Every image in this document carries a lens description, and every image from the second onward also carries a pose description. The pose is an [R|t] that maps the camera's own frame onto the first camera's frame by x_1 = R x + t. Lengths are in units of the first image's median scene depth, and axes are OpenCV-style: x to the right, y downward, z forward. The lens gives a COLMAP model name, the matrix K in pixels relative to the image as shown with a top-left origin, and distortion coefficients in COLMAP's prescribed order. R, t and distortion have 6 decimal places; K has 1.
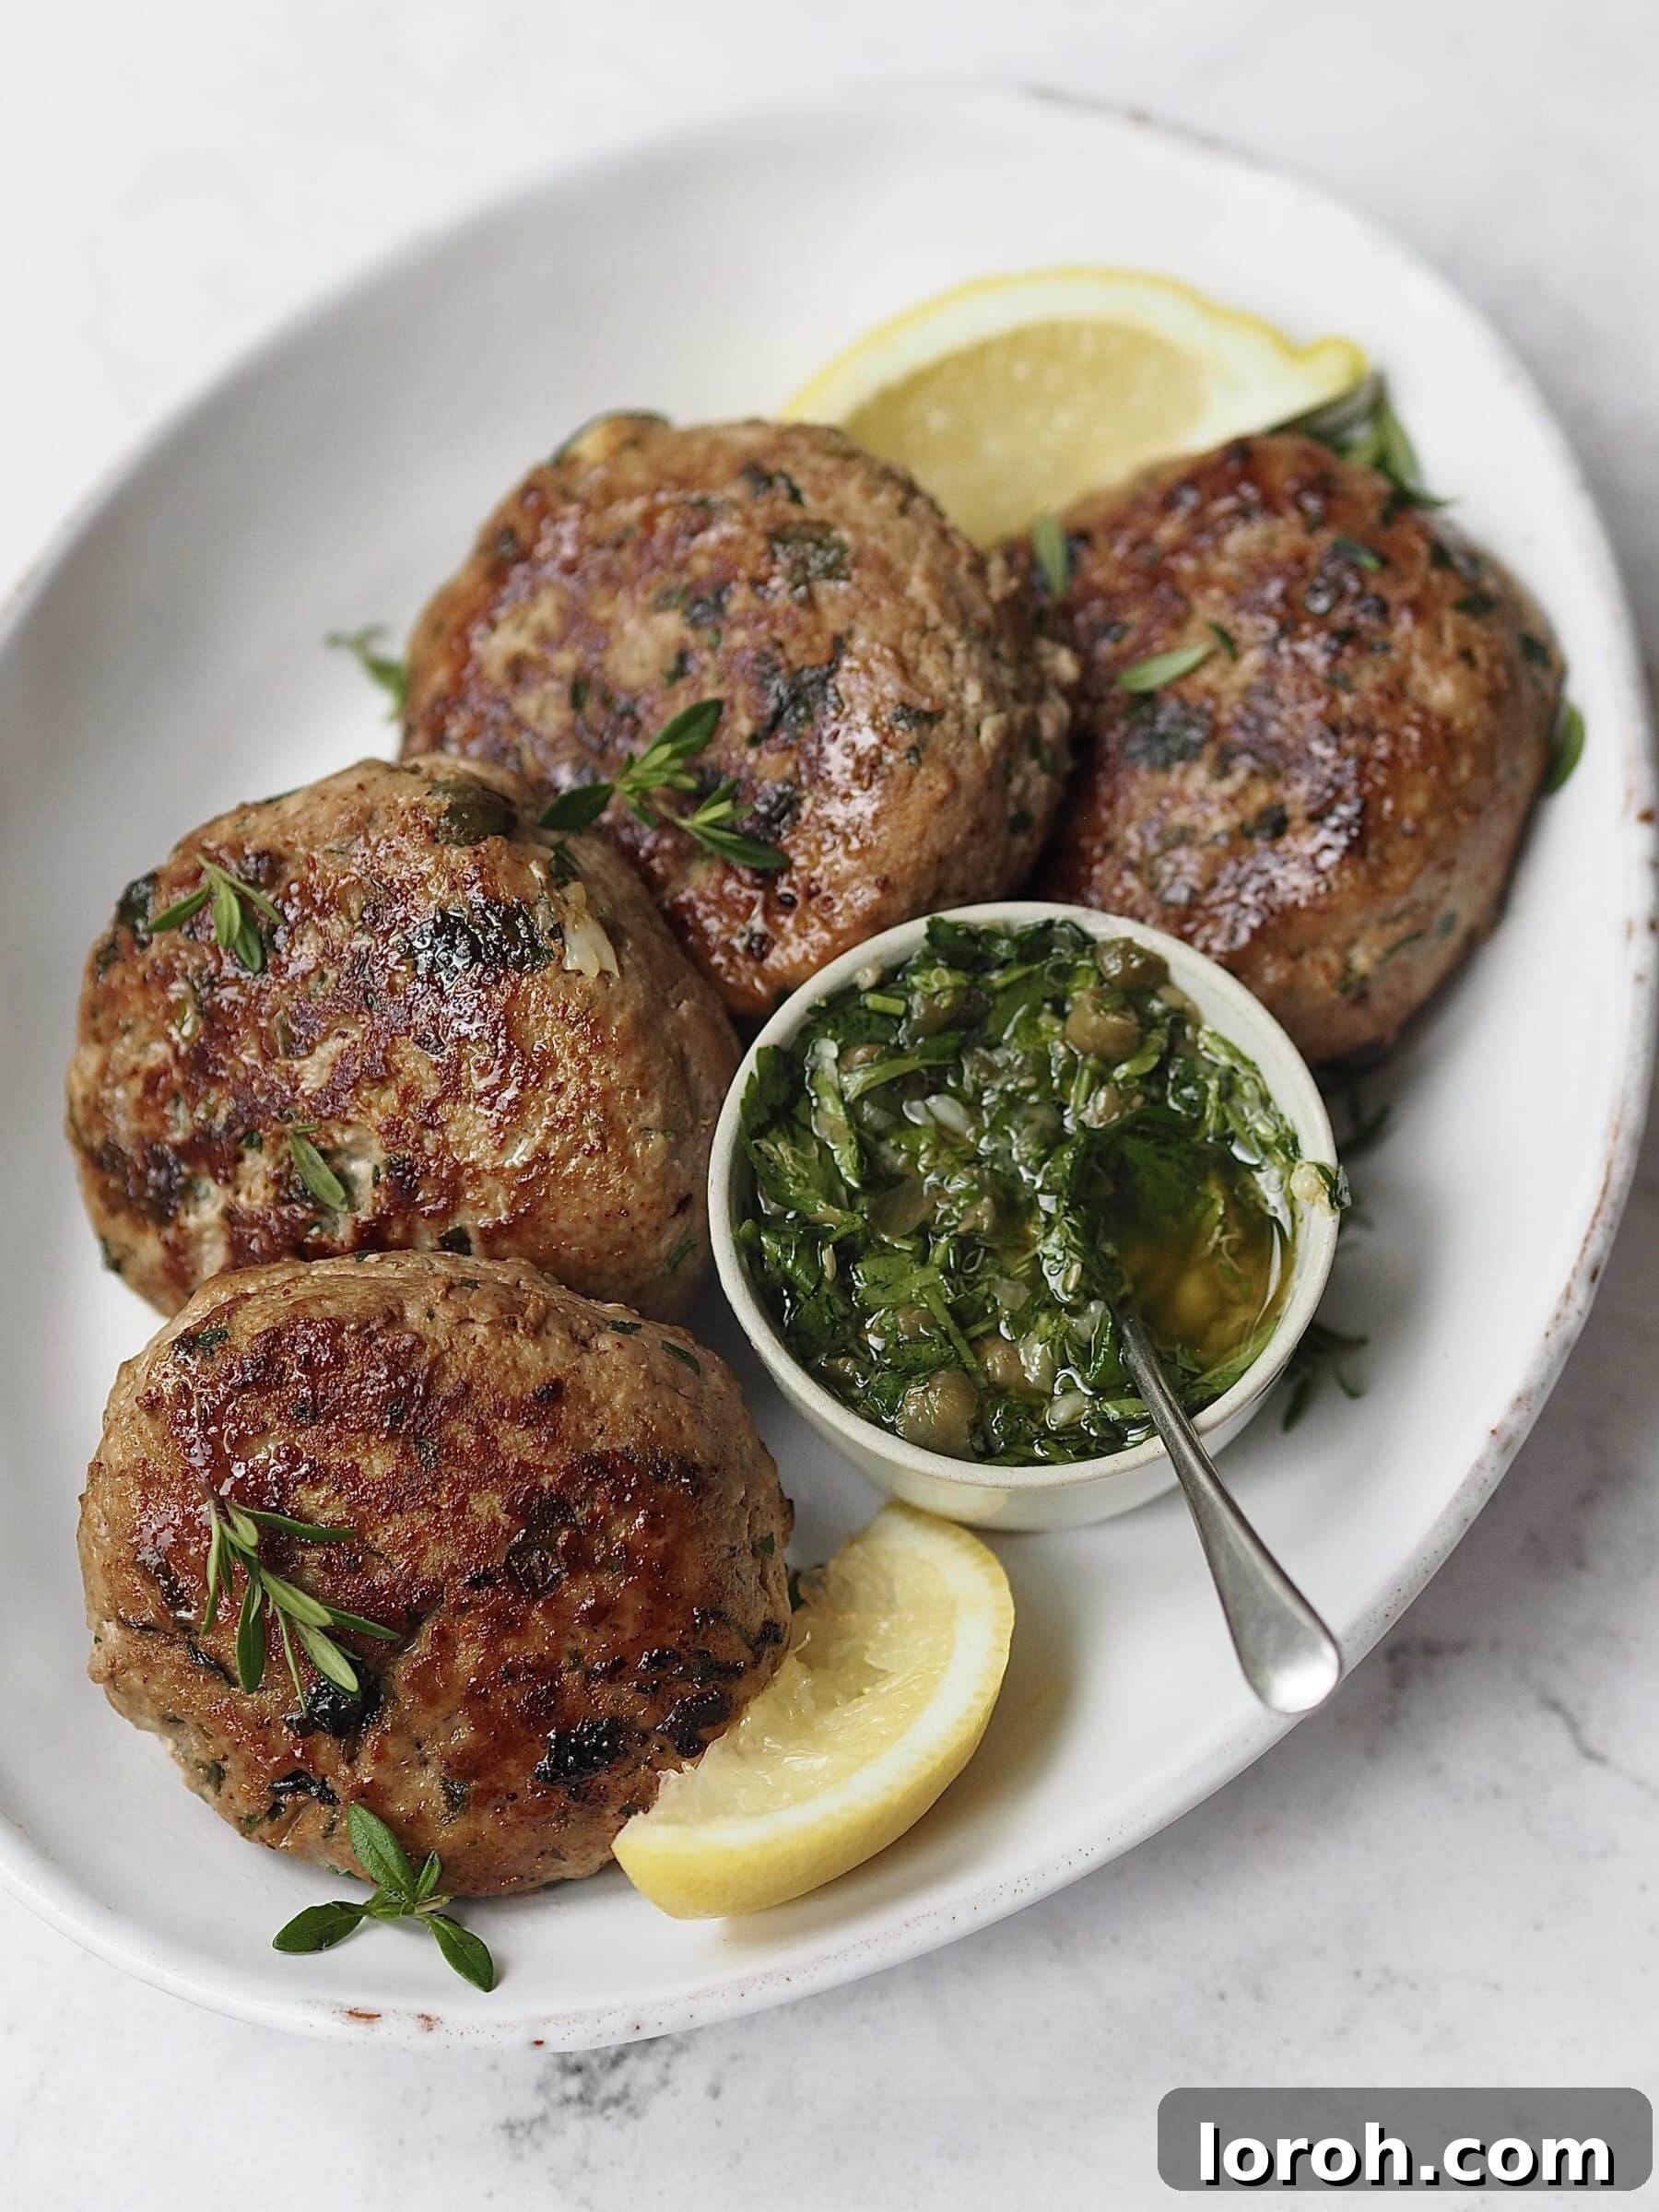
lens RADIAL K [[5805.9, 0, 829.5], [0, 5805.9, 1106.0], [0, 0, 1]] dist [0.121651, 4.310183]
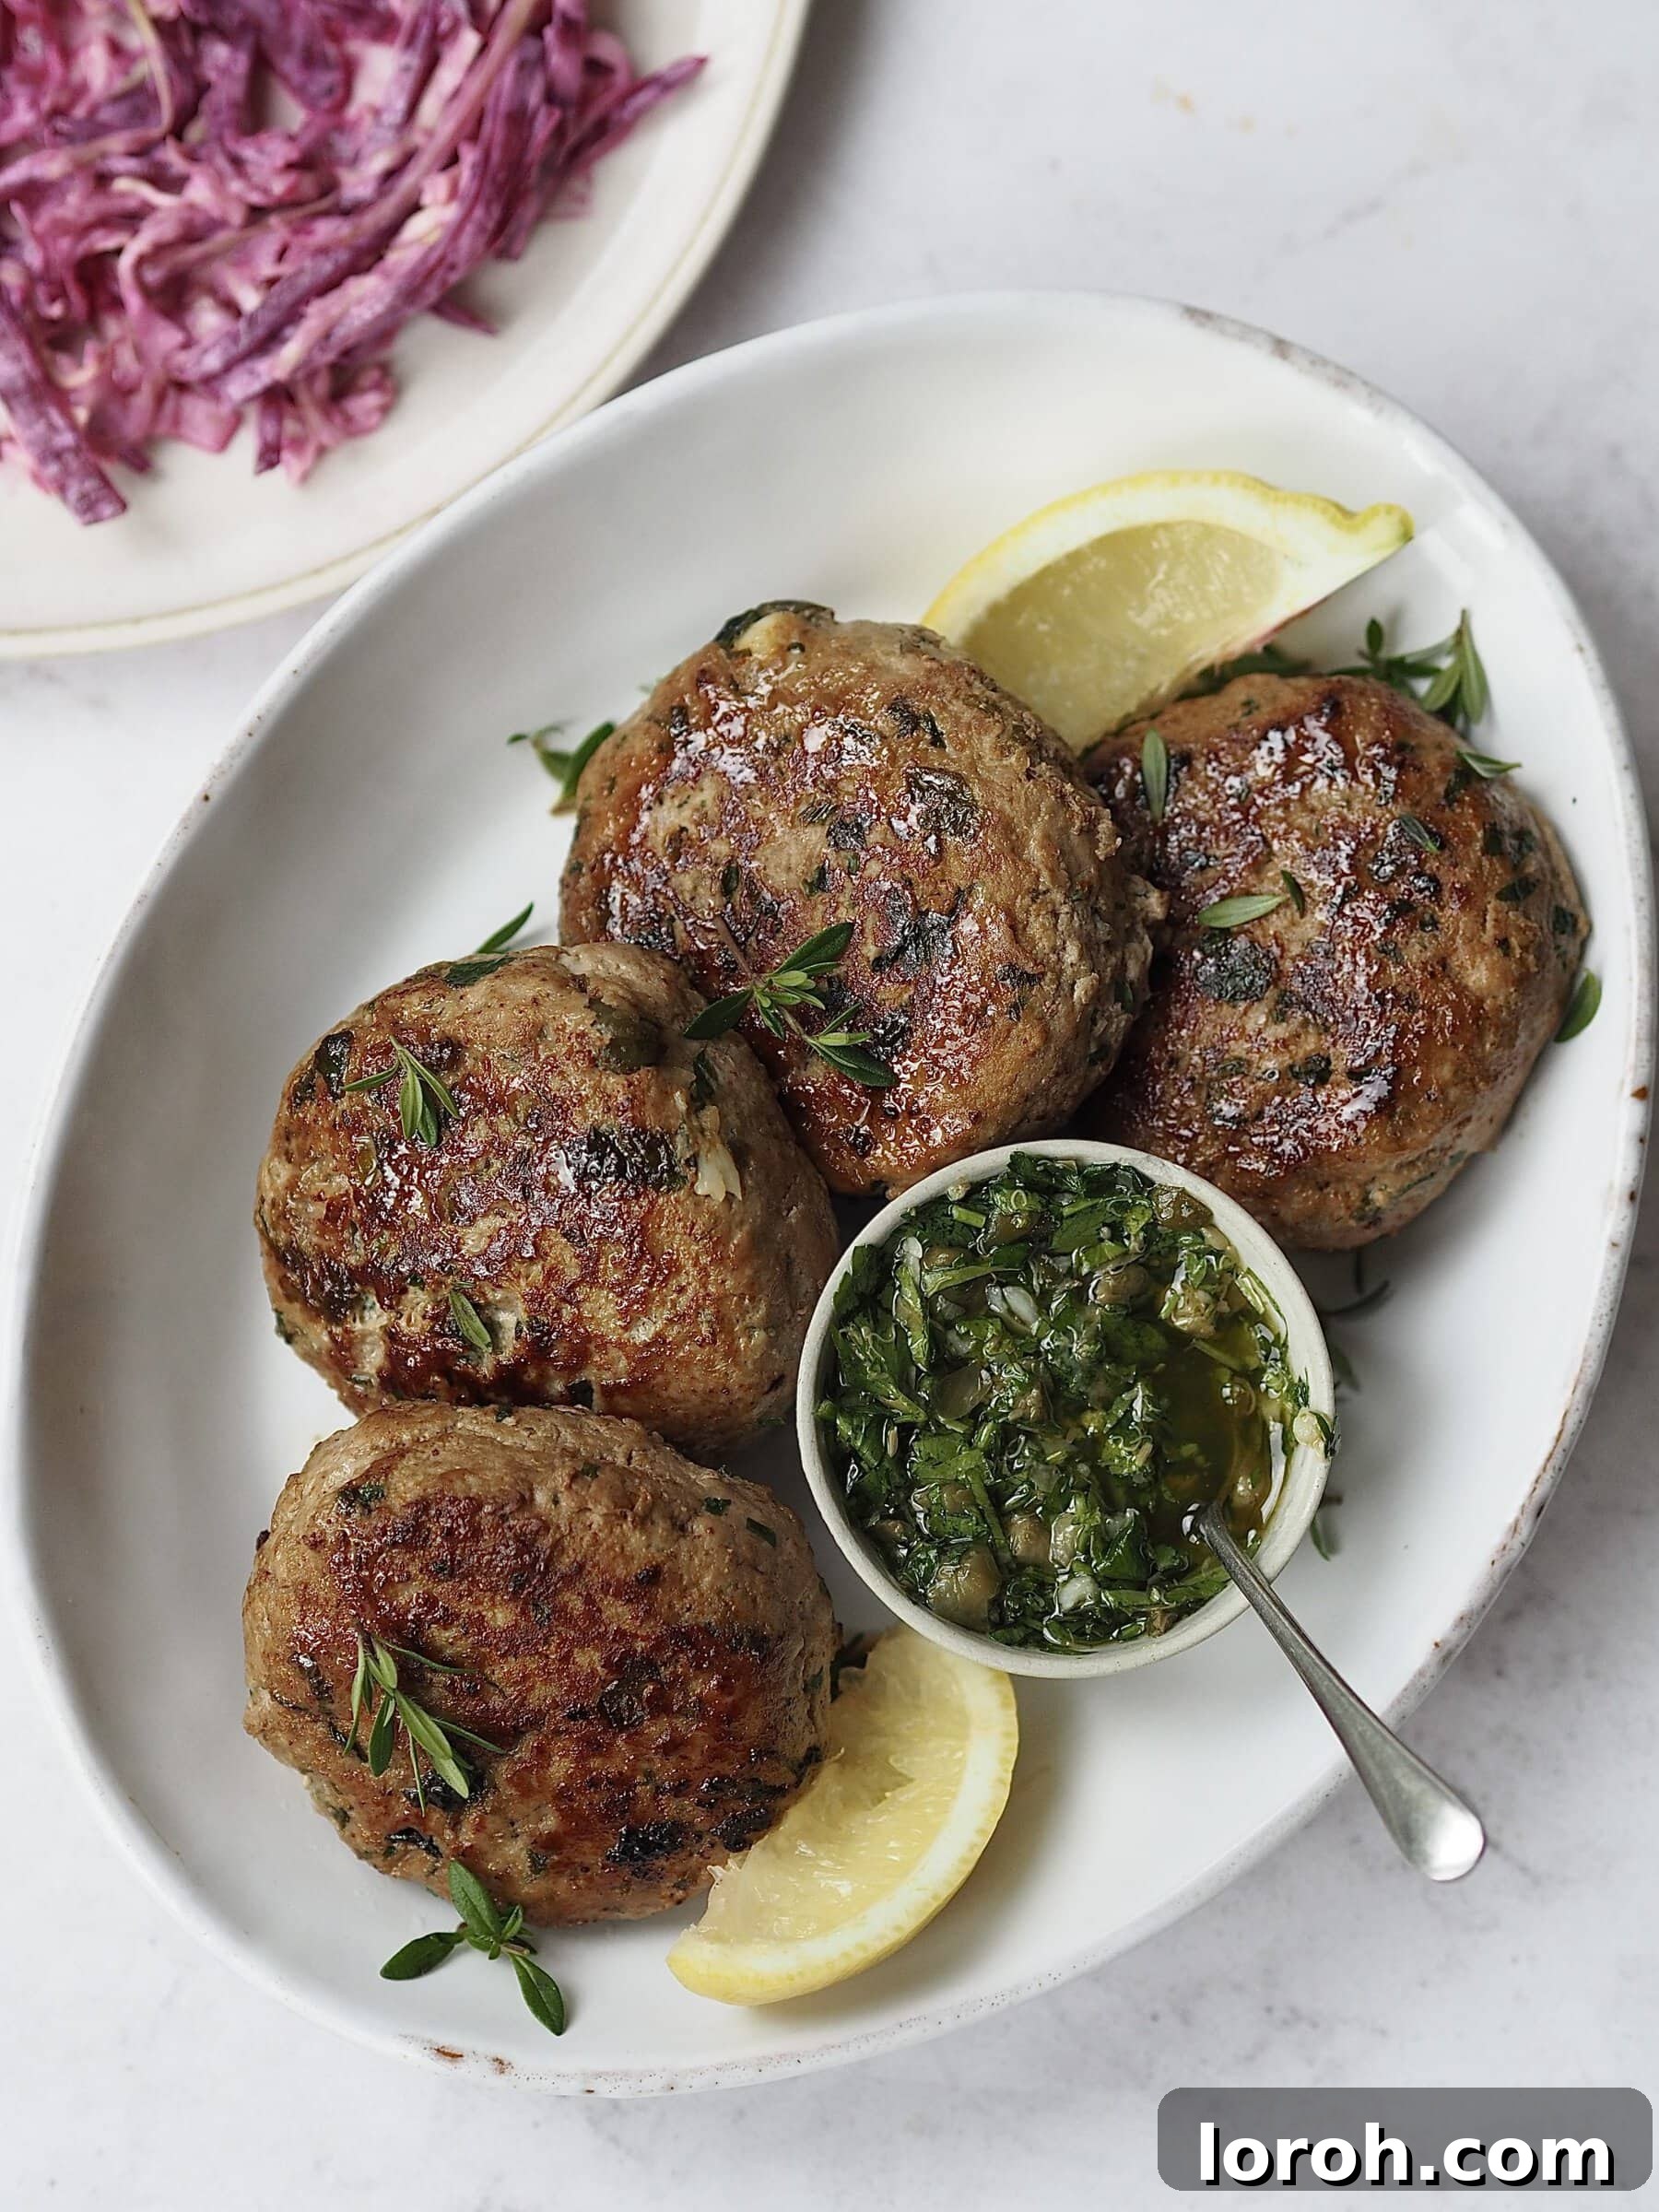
lens RADIAL K [[5805.9, 0, 829.5], [0, 5805.9, 1106.0], [0, 0, 1]] dist [0.121651, 4.310183]
pose [[0.994526, 0.103820, 0.011785, -0.034063], [-0.103553, 0.964311, 0.243683, -0.324059], [0.013935, -0.243570, 0.969783, -0.125451]]
